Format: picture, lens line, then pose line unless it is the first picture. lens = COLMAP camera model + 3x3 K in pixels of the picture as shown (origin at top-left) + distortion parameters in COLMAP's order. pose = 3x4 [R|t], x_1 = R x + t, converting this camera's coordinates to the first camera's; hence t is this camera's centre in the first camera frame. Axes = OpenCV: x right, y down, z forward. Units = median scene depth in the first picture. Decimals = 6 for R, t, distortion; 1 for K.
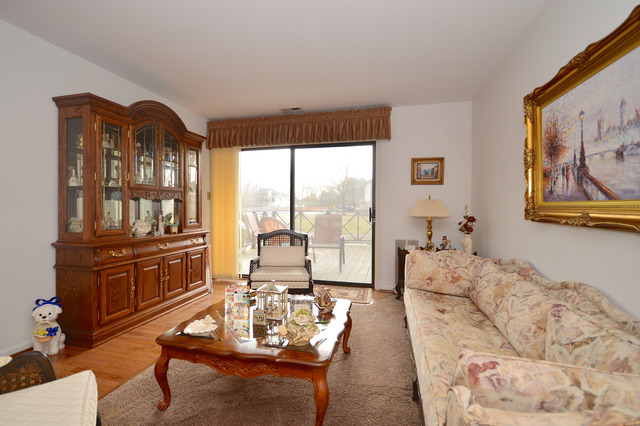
lens RADIAL K [[288.9, 0, 326.3], [0, 288.9, 209.3], [0, 0, 1]] dist [-0.000183, -0.003302]
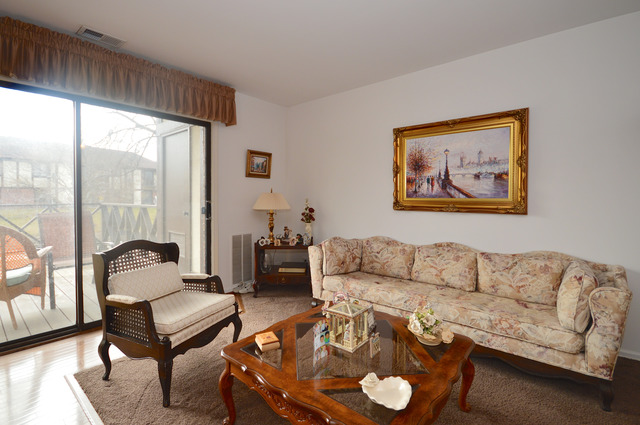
lens RADIAL K [[288.9, 0, 311.1], [0, 288.9, 203.5], [0, 0, 1]] dist [-0.000183, -0.003302]
pose [[0.470653, -0.024348, 0.881982, -1.039184], [0.007369, 0.999693, 0.023665, -0.040638], [-0.882287, -0.004639, 0.470688, 0.803196]]
